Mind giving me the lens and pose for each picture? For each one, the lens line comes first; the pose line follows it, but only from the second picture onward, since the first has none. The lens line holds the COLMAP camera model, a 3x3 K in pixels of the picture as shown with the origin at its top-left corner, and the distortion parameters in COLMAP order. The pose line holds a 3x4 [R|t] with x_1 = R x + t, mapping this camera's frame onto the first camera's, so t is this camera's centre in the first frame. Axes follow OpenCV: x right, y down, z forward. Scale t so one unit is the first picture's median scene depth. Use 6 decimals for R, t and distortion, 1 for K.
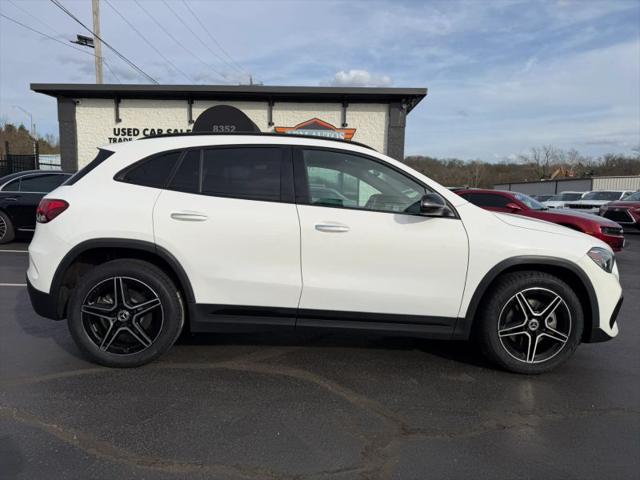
lens RADIAL K [[453.5, 0, 318.2], [0, 453.5, 241.6], [0, 0, 1]] dist [0.078407, -0.100599]
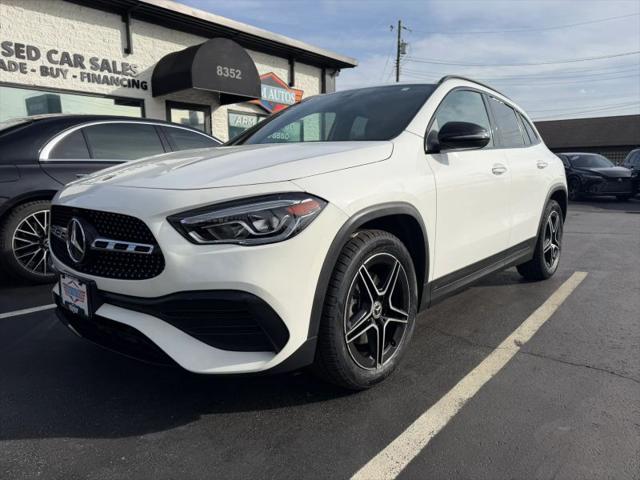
lens RADIAL K [[457.2, 0, 320.0], [0, 457.2, 240.0], [0, 0, 1]] dist [0.049829, -0.058013]
pose [[0.607566, -0.143730, 0.781156, -1.256046], [0.102740, 0.989450, 0.102146, -0.075880], [-0.787596, 0.018196, 0.615923, 0.763878]]
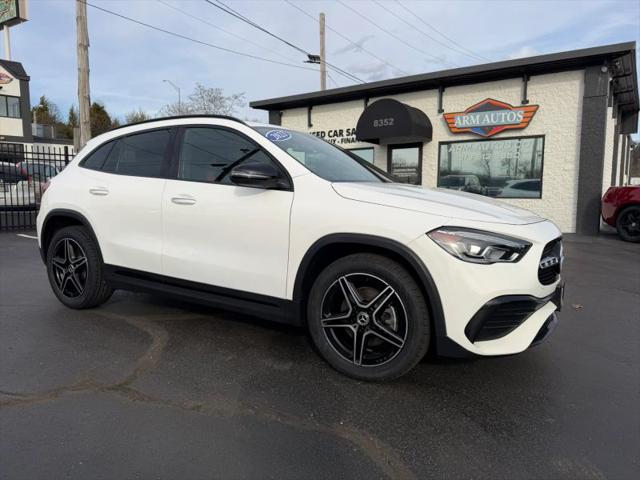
lens RADIAL K [[454.3, 0, 319.3], [0, 454.3, 241.0], [0, 0, 1]] dist [0.118593, -0.212236]
pose [[0.831227, 0.040015, -0.554491, 0.429987], [-0.041361, 0.999093, 0.010096, 0.019234], [0.554392, 0.014542, 0.832129, 0.141242]]
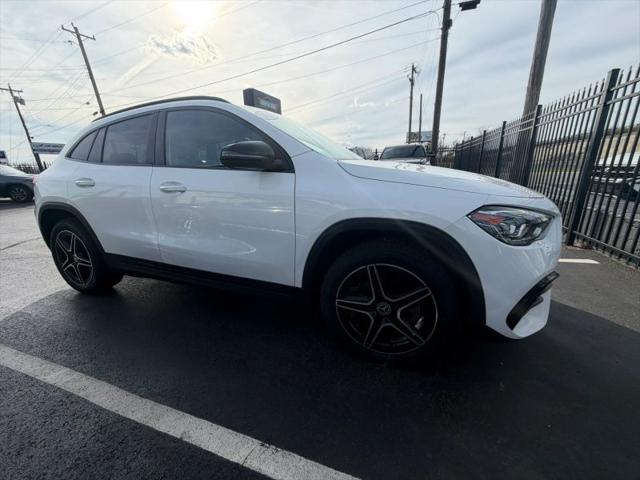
lens RADIAL K [[257.1, 0, 318.1], [0, 257.1, 238.5], [0, 0, 1]] dist [-0.000800, 0.000399]
pose [[0.908952, 0.046160, -0.414338, 0.274613], [0.018112, 0.988541, 0.149864, 0.000146], [0.416508, -0.143724, 0.897700, 0.293909]]
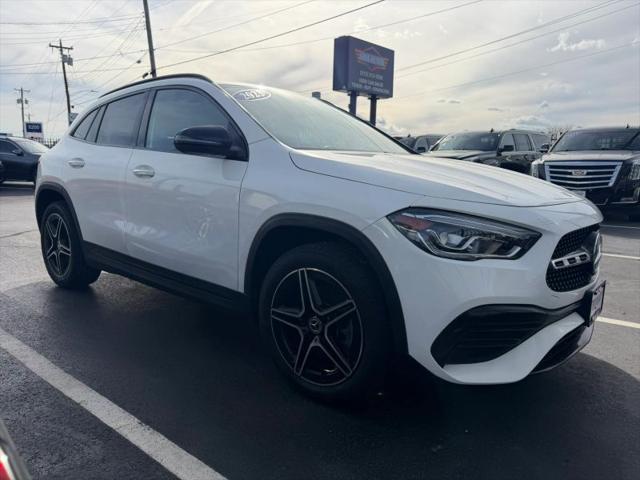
lens RADIAL K [[453.5, 0, 318.2], [0, 453.5, 241.6], [0, 0, 1]] dist [0.078407, -0.100599]
pose [[0.727326, 0.090544, -0.680293, 0.454559], [-0.062676, 0.995880, 0.065537, 0.013020], [0.683424, -0.005029, 0.730004, 0.271409]]
